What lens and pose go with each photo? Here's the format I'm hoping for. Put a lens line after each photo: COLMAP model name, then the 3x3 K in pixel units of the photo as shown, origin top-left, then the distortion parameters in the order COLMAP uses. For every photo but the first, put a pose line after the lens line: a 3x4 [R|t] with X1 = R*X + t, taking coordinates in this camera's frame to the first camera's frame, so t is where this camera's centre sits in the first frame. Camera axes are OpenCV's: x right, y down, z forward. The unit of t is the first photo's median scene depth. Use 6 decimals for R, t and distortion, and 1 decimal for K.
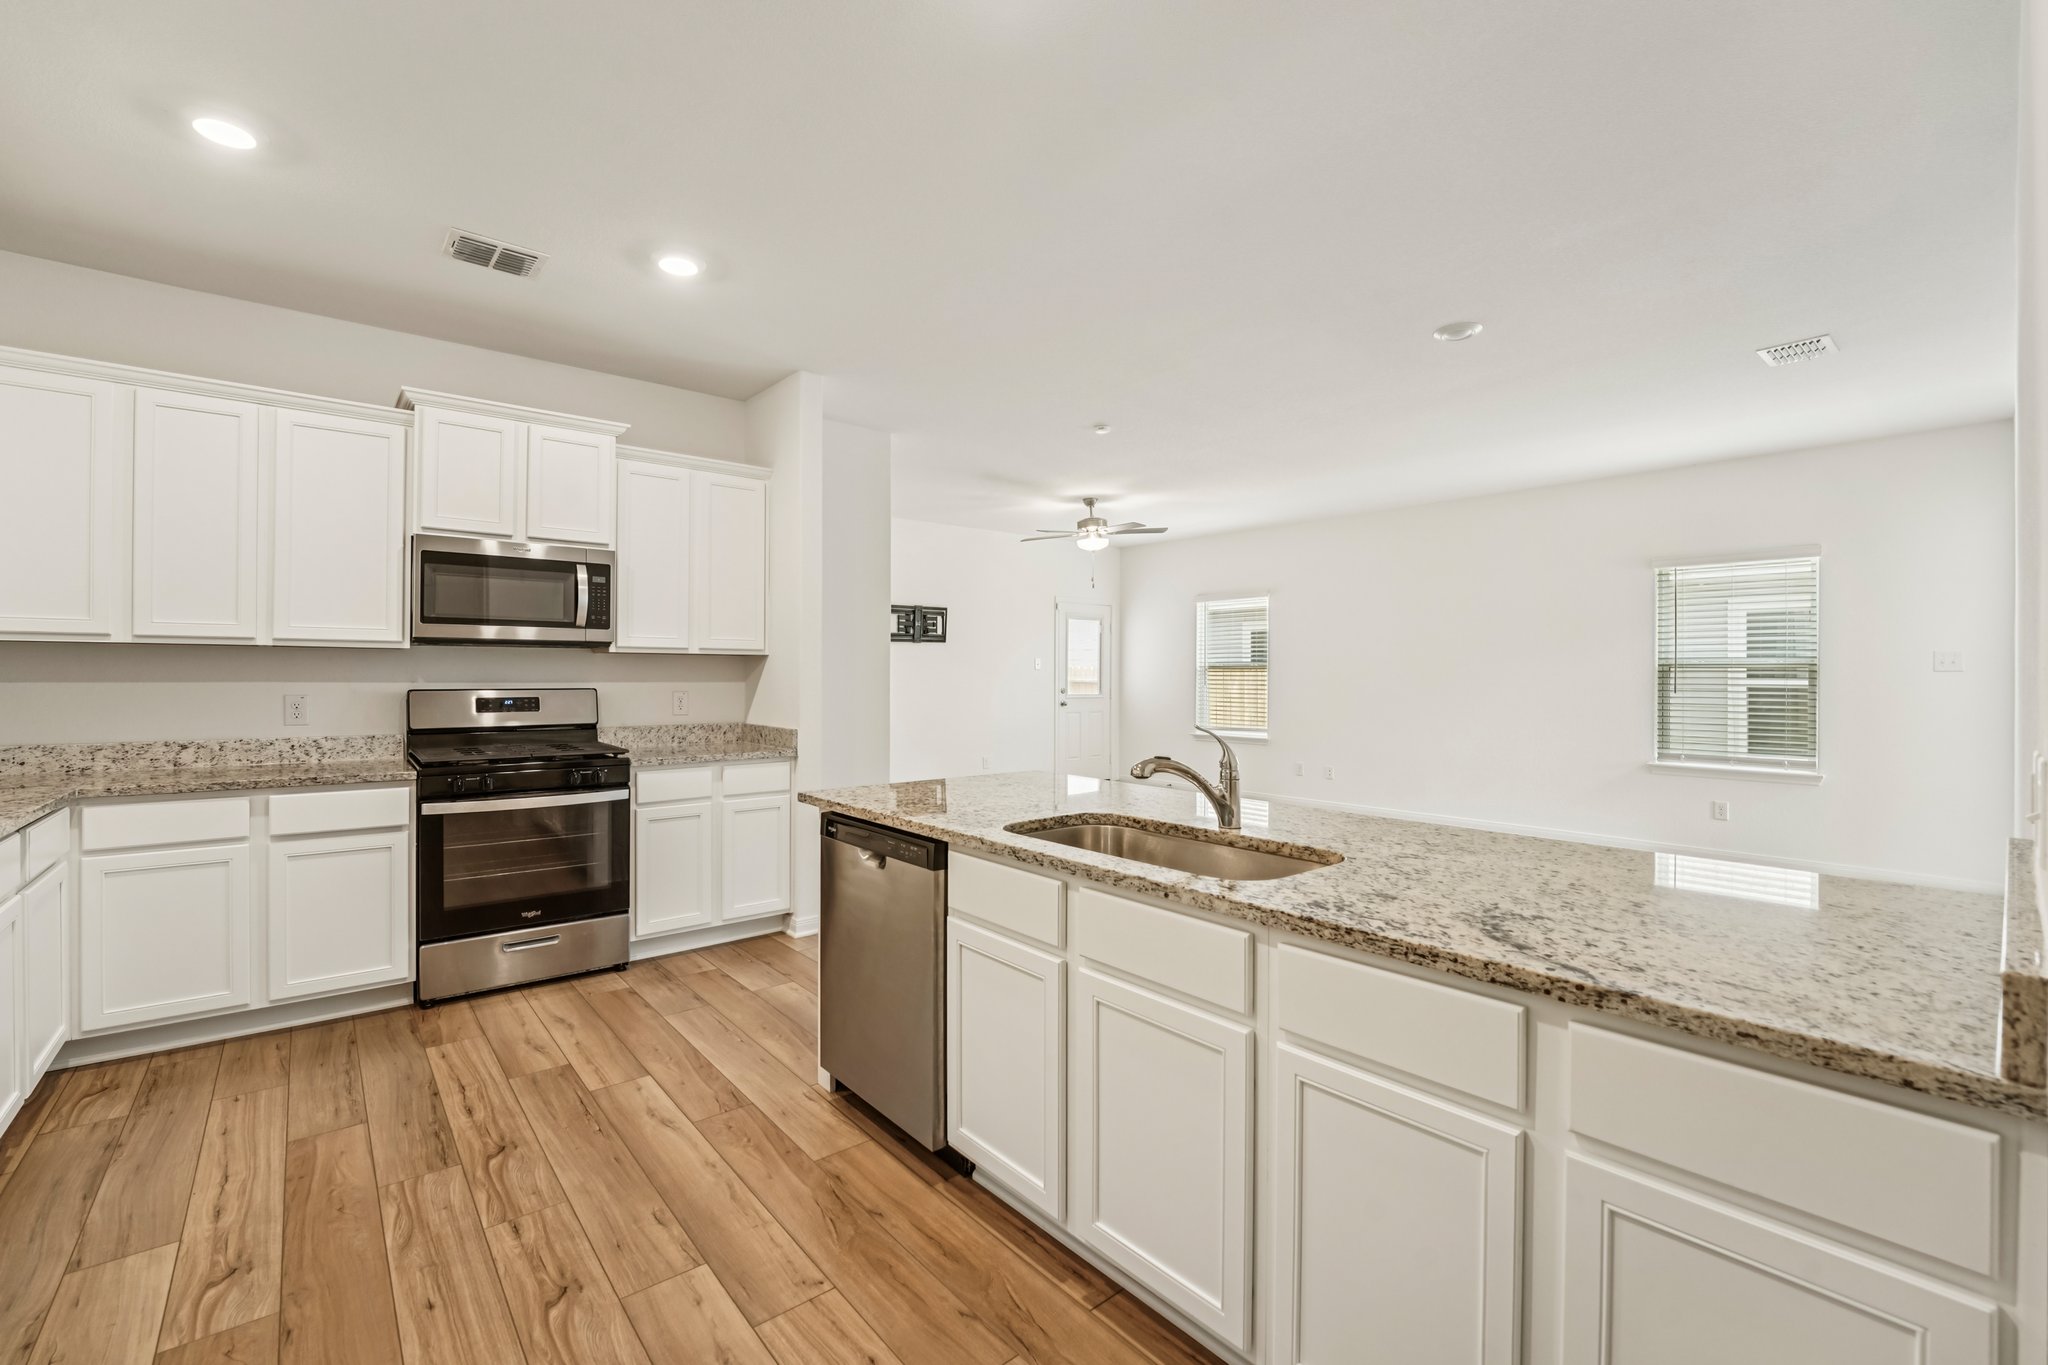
lens RADIAL K [[861.0, 0, 1021.2], [0, 861.0, 677.1], [0, 0, 1]] dist [-0.000072, -0.000029]
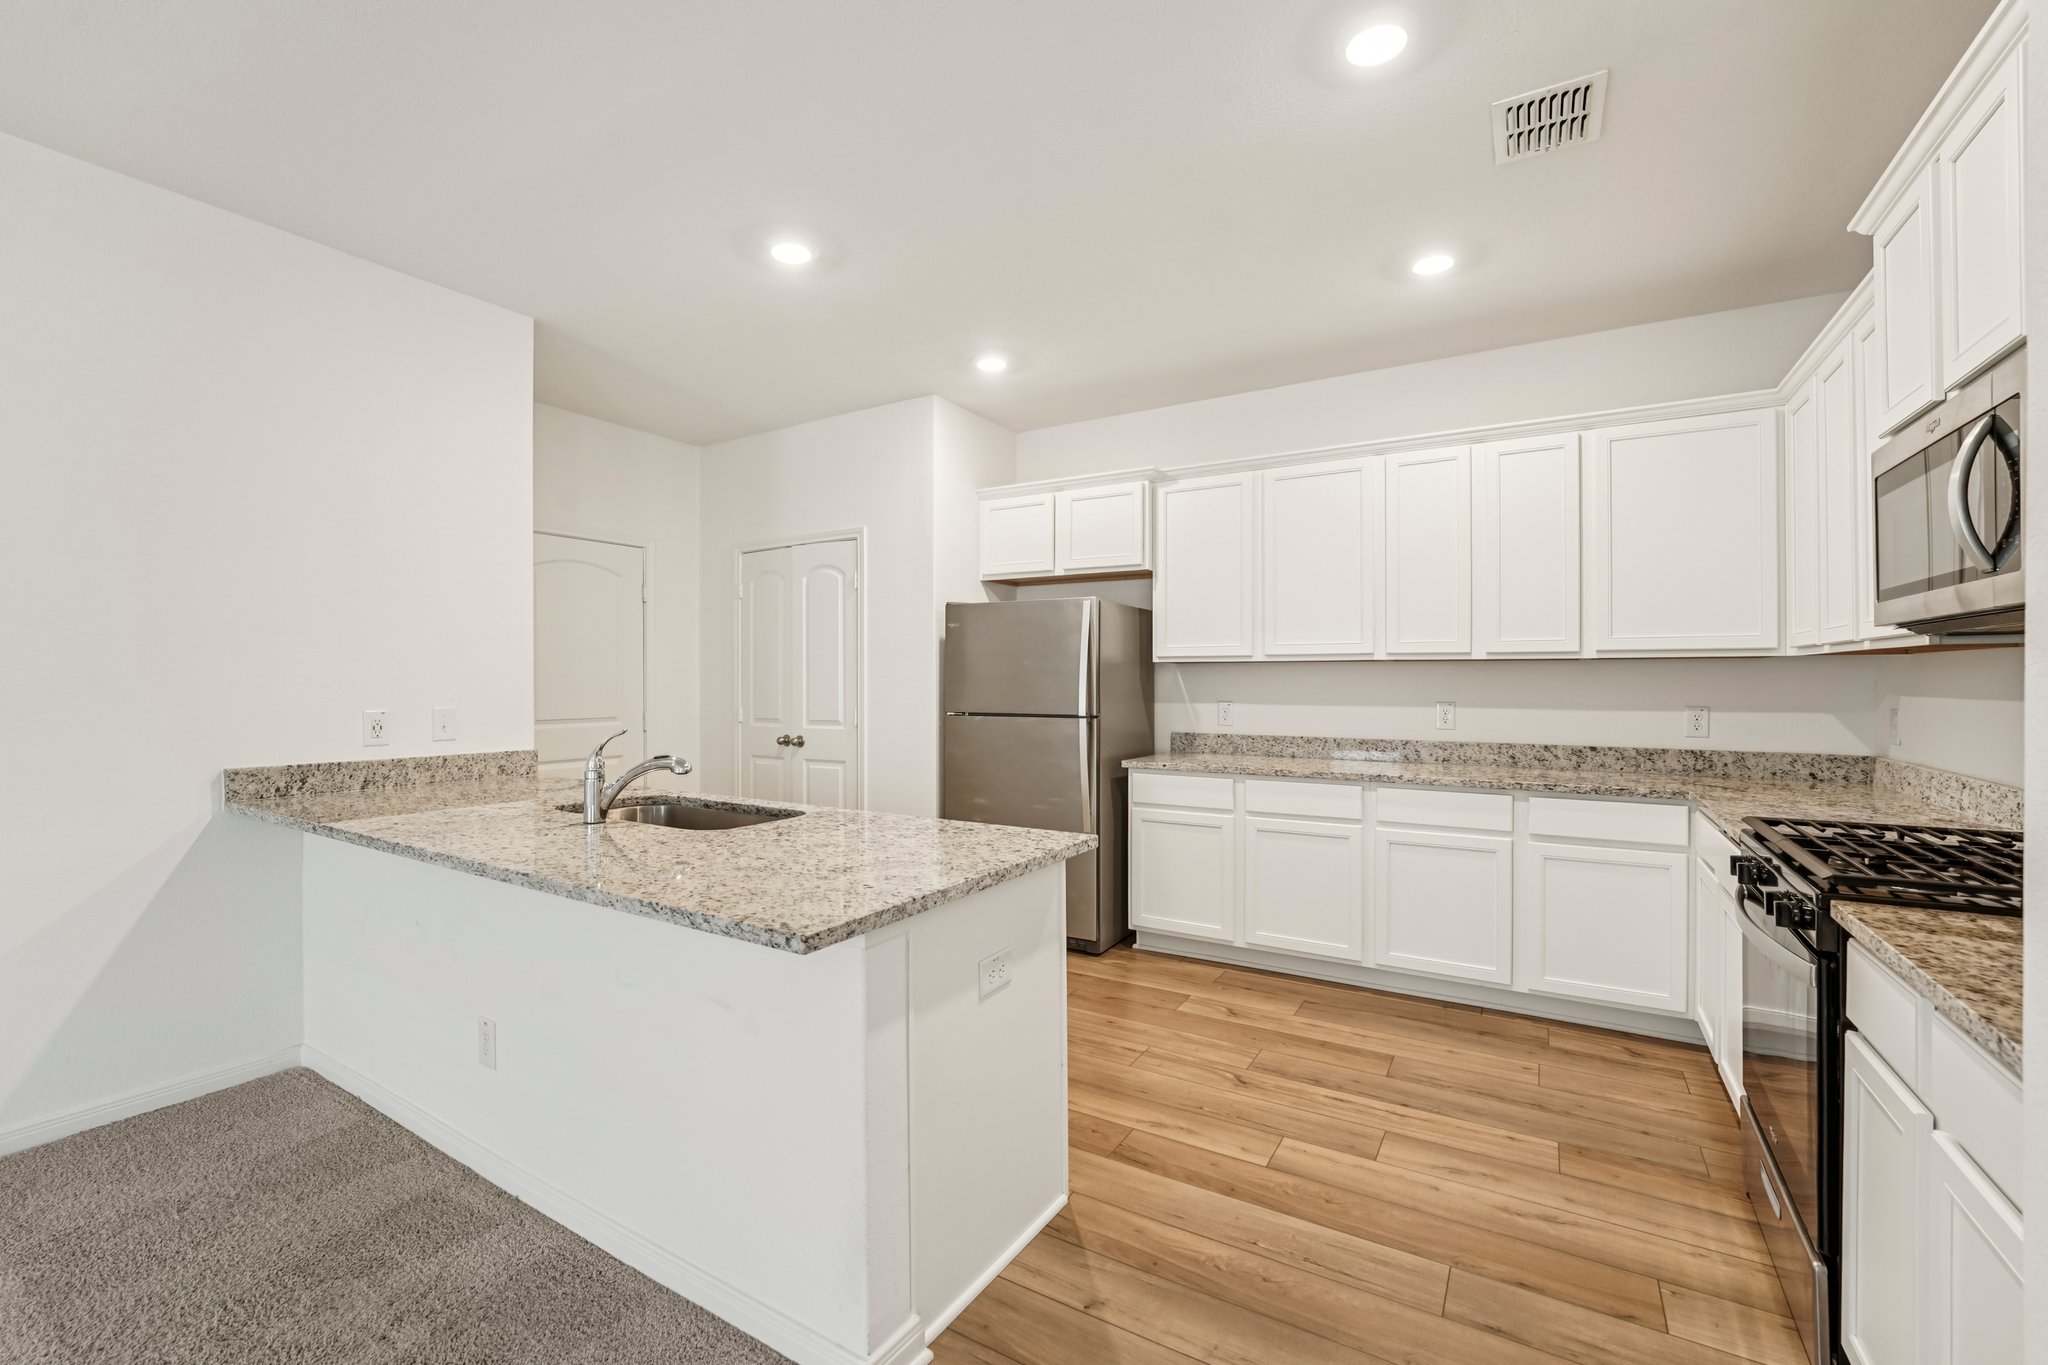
lens RADIAL K [[861.0, 0, 1010.7], [0, 861.0, 675.4], [0, 0, 1]] dist [-0.000072, -0.000029]
pose [[-0.948368, -0.013000, -0.316905, 0.073387], [-0.013342, 0.999910, -0.001091, -0.003397], [0.316891, 0.003194, -0.948457, 1.853157]]
